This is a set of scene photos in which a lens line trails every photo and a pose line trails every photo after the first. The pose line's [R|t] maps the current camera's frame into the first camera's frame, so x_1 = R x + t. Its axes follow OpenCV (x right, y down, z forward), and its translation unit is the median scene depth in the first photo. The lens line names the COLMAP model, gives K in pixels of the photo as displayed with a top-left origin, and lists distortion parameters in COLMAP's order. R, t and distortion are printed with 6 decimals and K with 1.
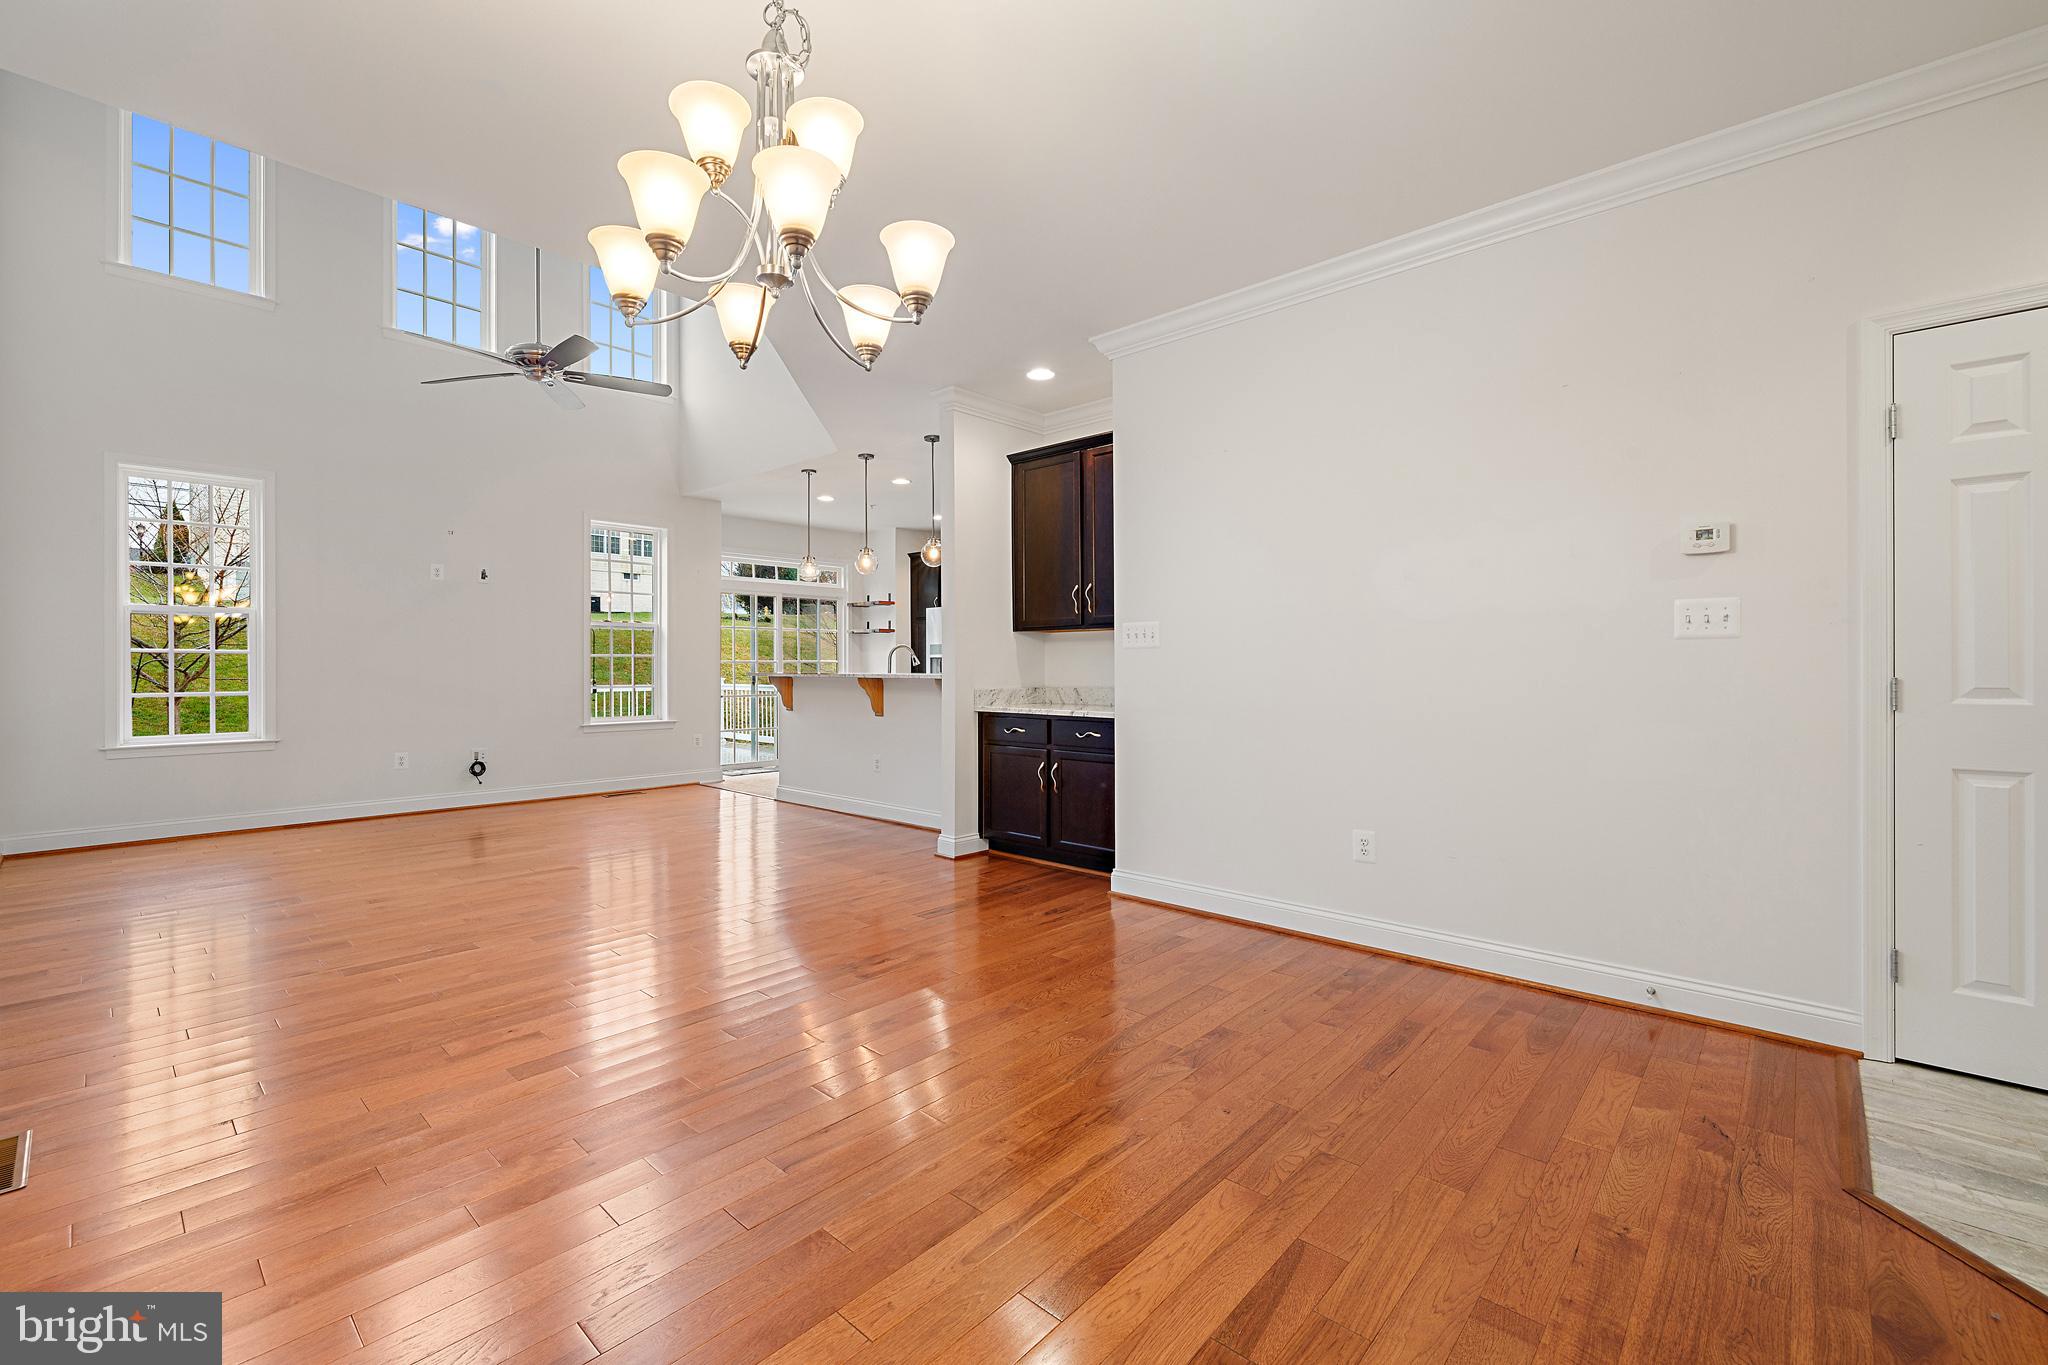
lens RADIAL K [[860.8, 0, 1018.0], [0, 860.8, 673.1], [0, 0, 1]] dist [0.002066, 0.000241]
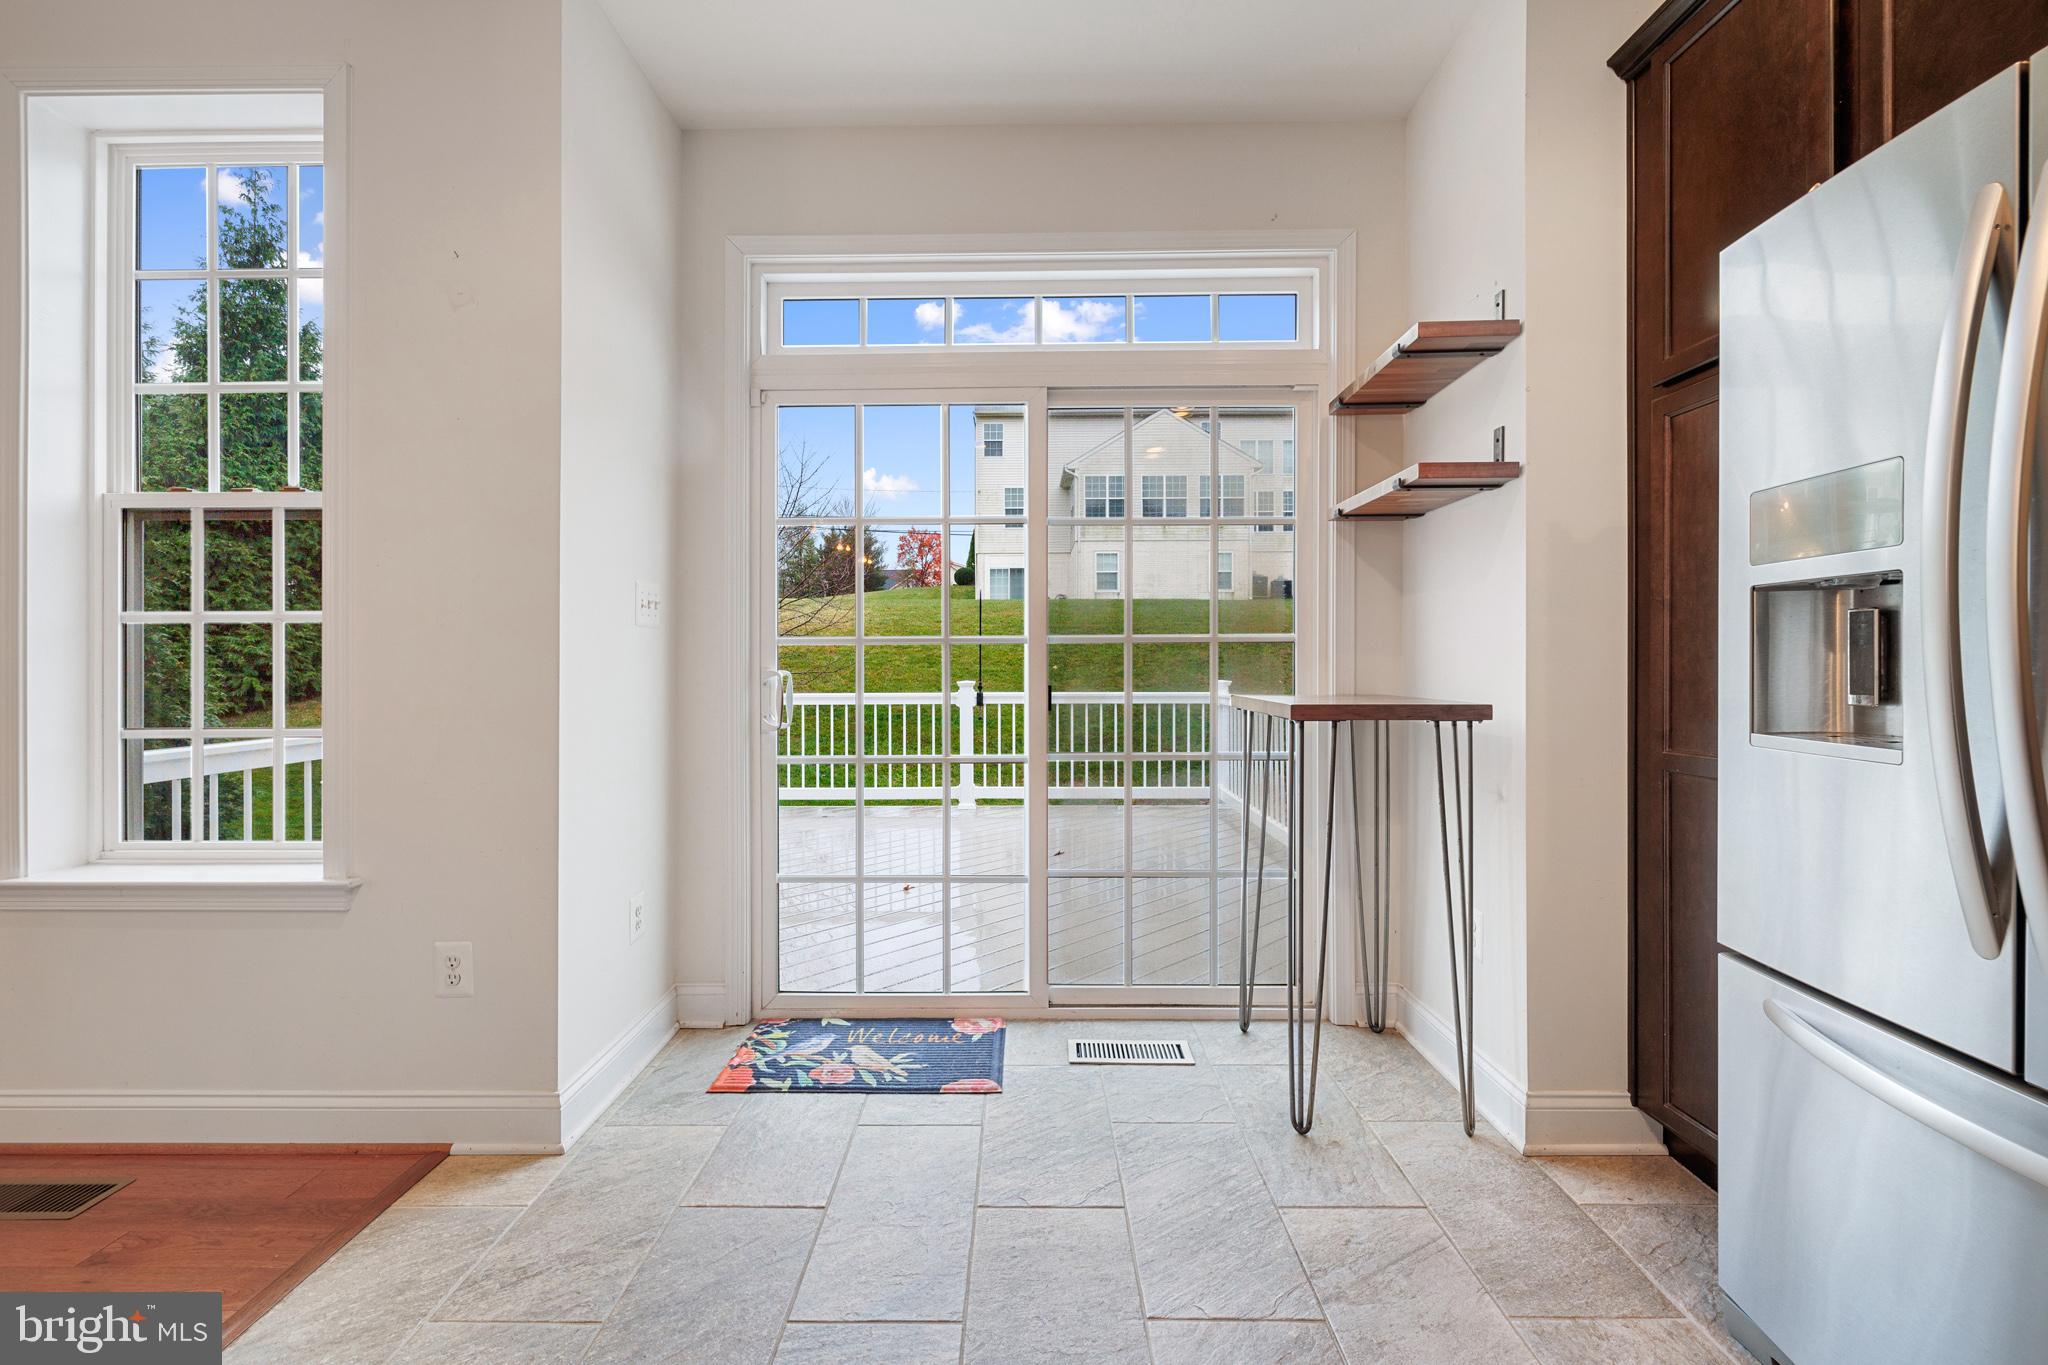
lens RADIAL K [[860.8, 0, 1021.7], [0, 860.8, 662.8], [0, 0, 1]] dist [0.002066, 0.000241]
pose [[0.666904, 0.000891, -0.745143, -0.117392], [-0.001705, 0.999998, -0.000331, -0.008303], [0.745141, 0.001491, 0.666905, 1.260111]]
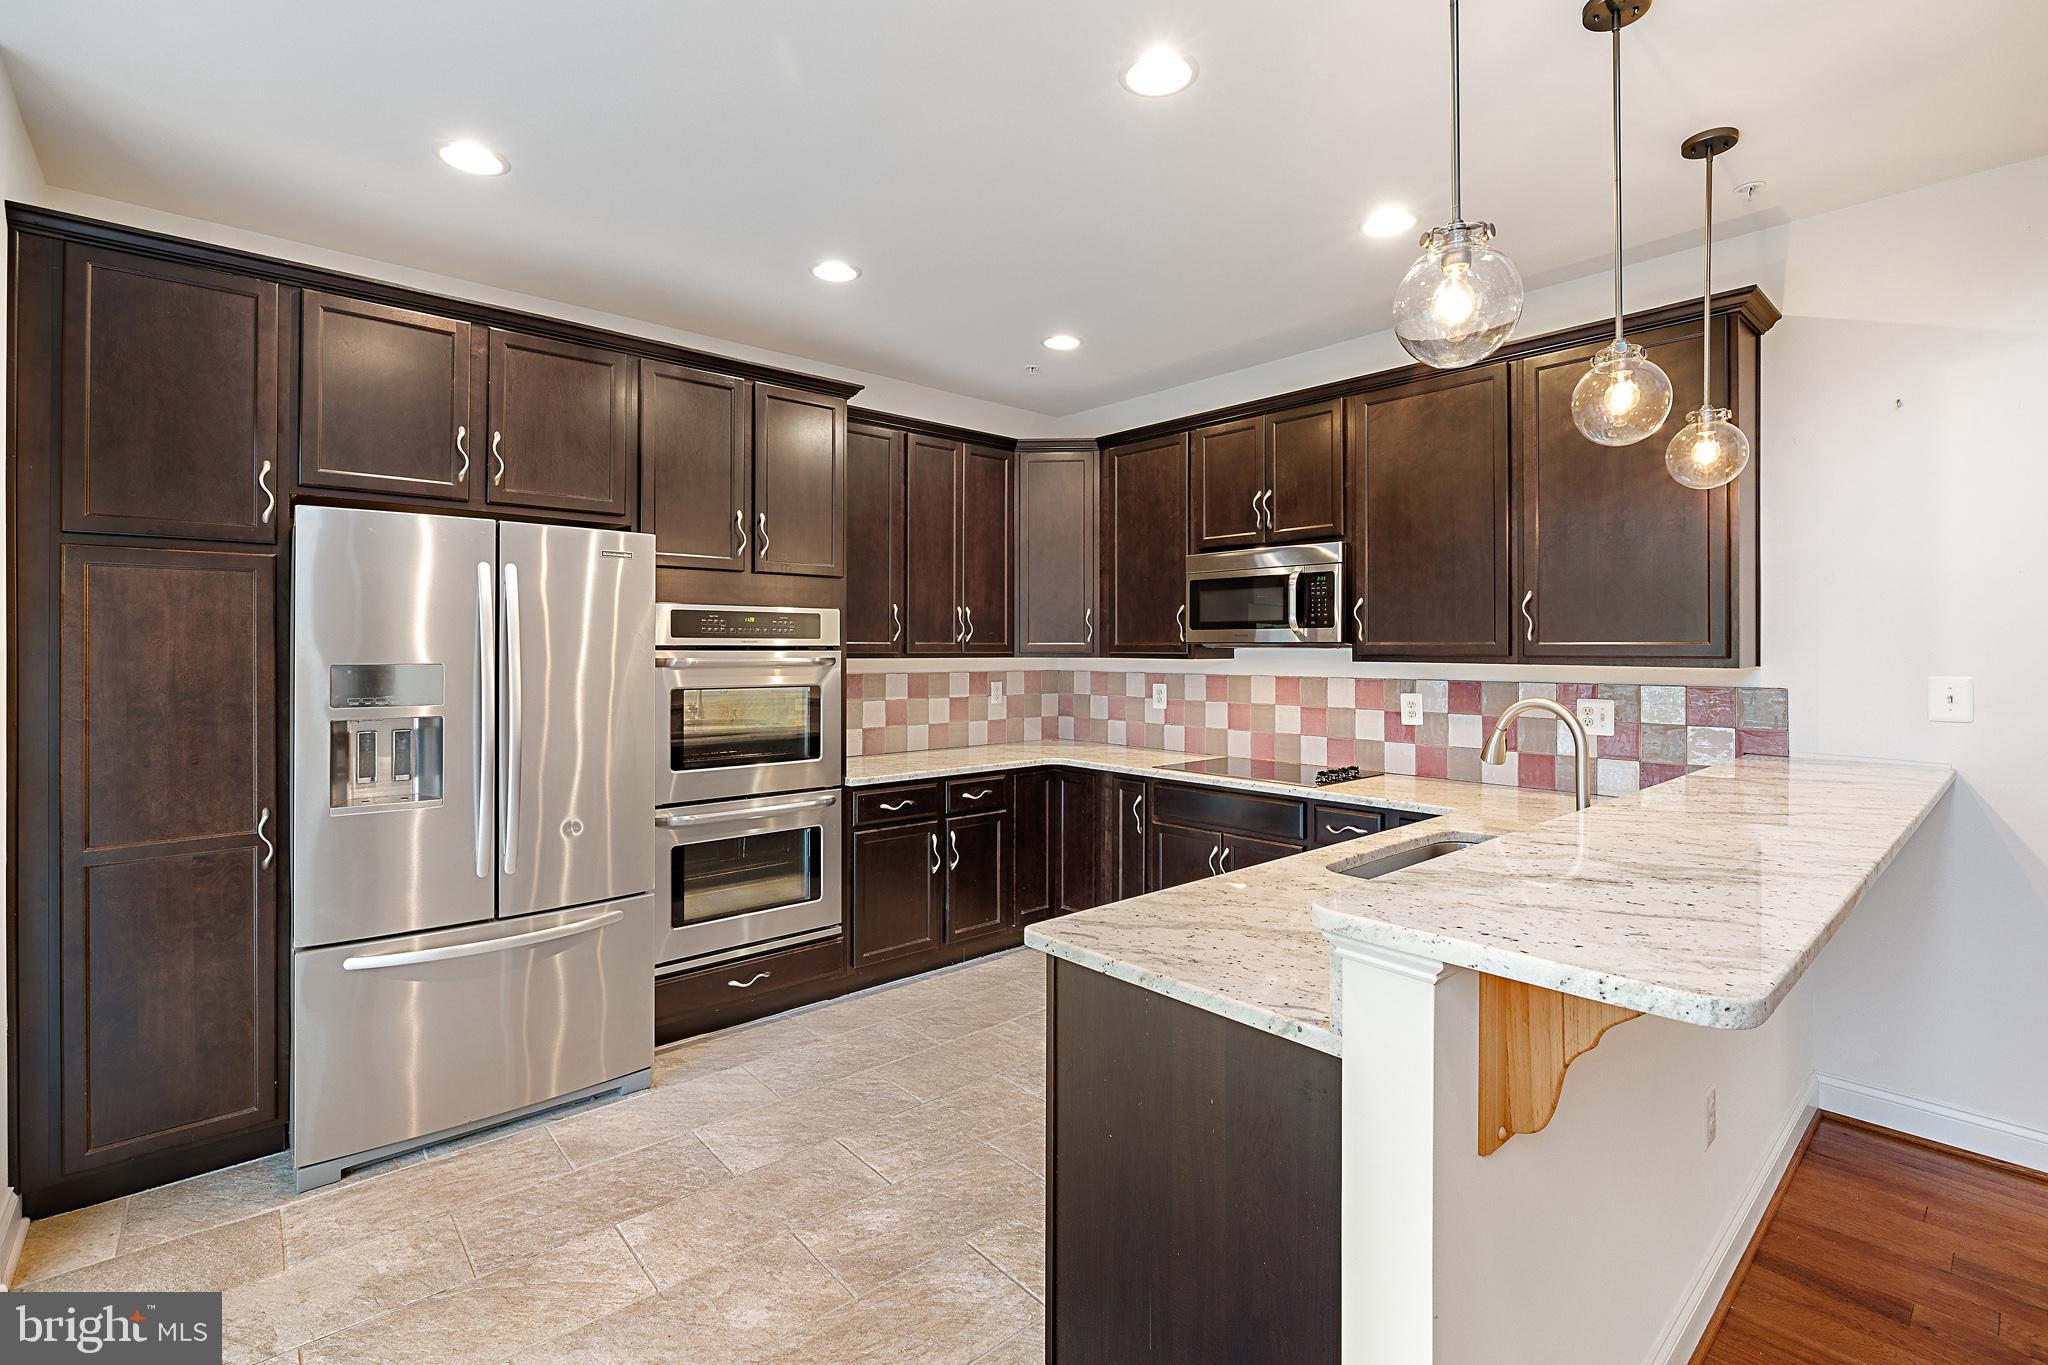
lens RADIAL K [[916.5, 0, 1014.1], [0, 916.5, 644.6], [0, 0, 1]] dist [-0.002619, -0.000069]
pose [[0.118240, 0.006462, 0.992964, -0.501403], [0.007511, 0.999944, -0.007402, -0.054120], [-0.992957, 0.008334, 0.118185, 1.210432]]
